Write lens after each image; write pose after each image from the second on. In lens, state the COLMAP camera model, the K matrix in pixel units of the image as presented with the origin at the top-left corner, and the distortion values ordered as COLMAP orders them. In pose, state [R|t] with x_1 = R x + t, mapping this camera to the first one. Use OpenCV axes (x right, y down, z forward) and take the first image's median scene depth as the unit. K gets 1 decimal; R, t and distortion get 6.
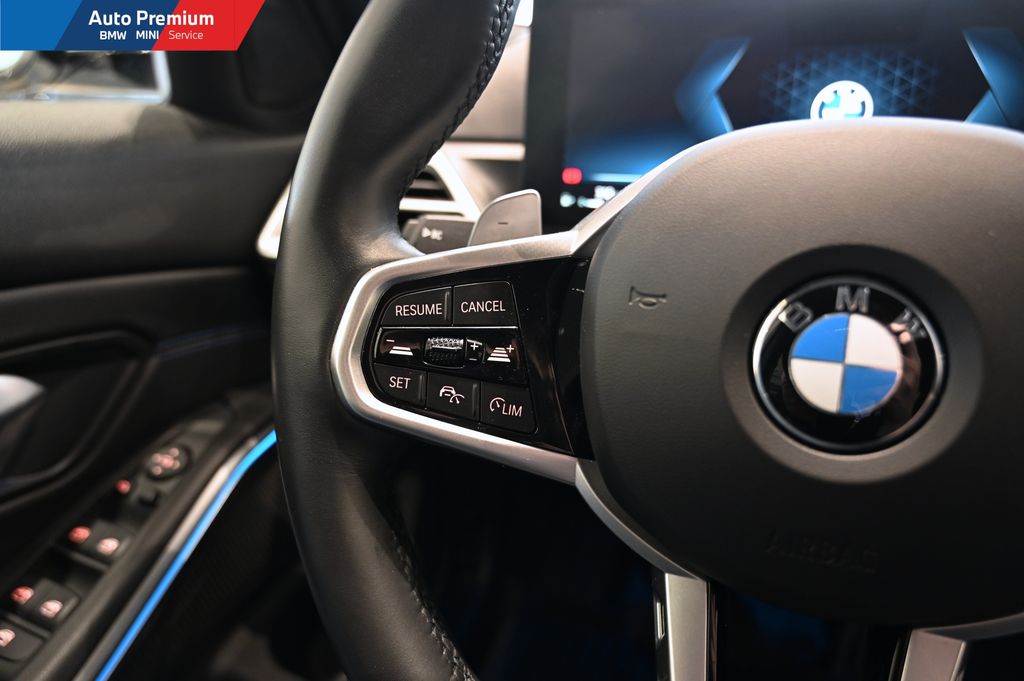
lens RADIAL K [[726.3, 0, 513.8], [0, 726.3, 338.9], [0, 0, 1]] dist [0.002288, 0.000215]
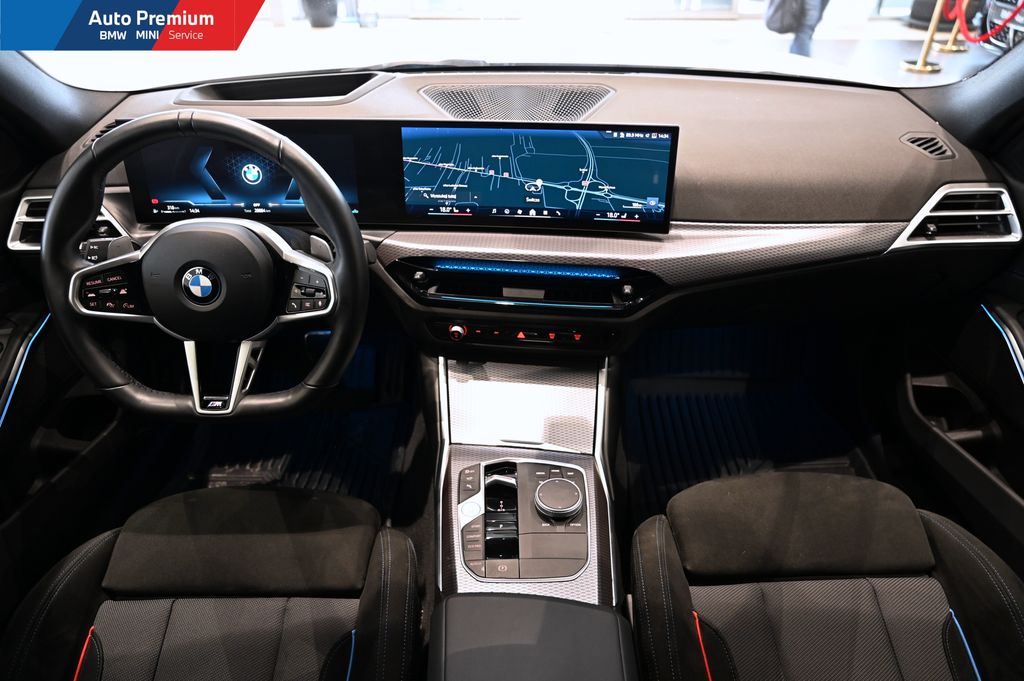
lens RADIAL K [[696.9, 0, 512.9], [0, 696.9, 346.1], [0, 0, 1]] dist [0.002102, -0.001390]
pose [[0.923403, -0.190177, 0.333405, 0.548182], [0.112192, 0.964421, 0.239384, -0.320620], [-0.367068, -0.183642, 0.911886, -2.827730]]
